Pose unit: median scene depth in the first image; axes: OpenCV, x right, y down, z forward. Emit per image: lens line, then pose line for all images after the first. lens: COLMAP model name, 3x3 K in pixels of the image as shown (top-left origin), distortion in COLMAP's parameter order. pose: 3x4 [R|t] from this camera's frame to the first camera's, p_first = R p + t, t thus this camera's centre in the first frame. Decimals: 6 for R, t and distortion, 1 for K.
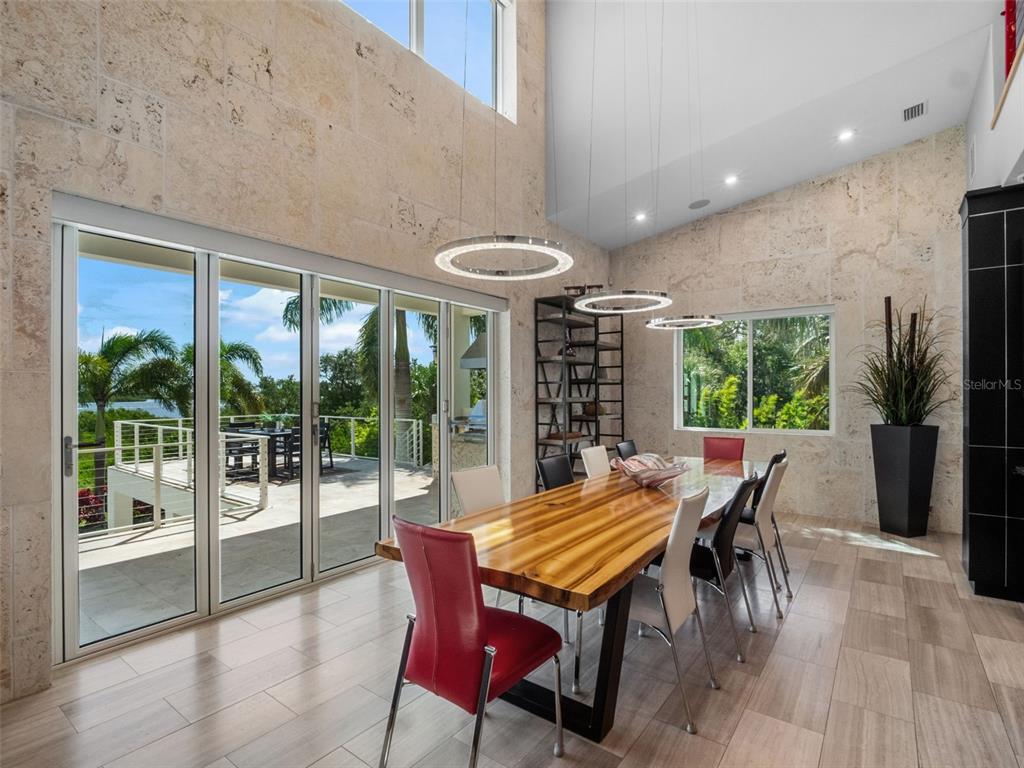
lens RADIAL K [[494.7, 0, 512.0], [0, 494.7, 384.0], [0, 0, 1]] dist [-0.021666, -0.000839]
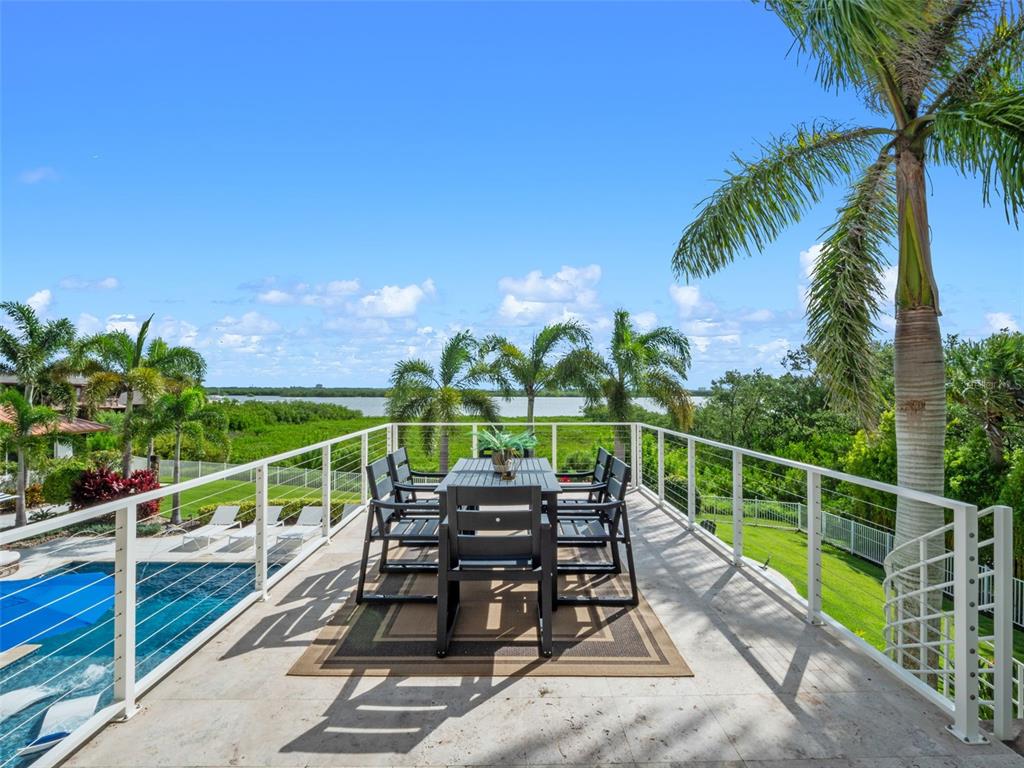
lens RADIAL K [[494.7, 0, 512.0], [0, 494.7, 384.0], [0, 0, 1]] dist [-0.021666, -0.000839]
pose [[0.598970, -0.001814, -0.800770, -0.097162], [0.002101, 0.999998, -0.000694, 0.016083], [0.800769, -0.001267, 0.598972, 0.478433]]
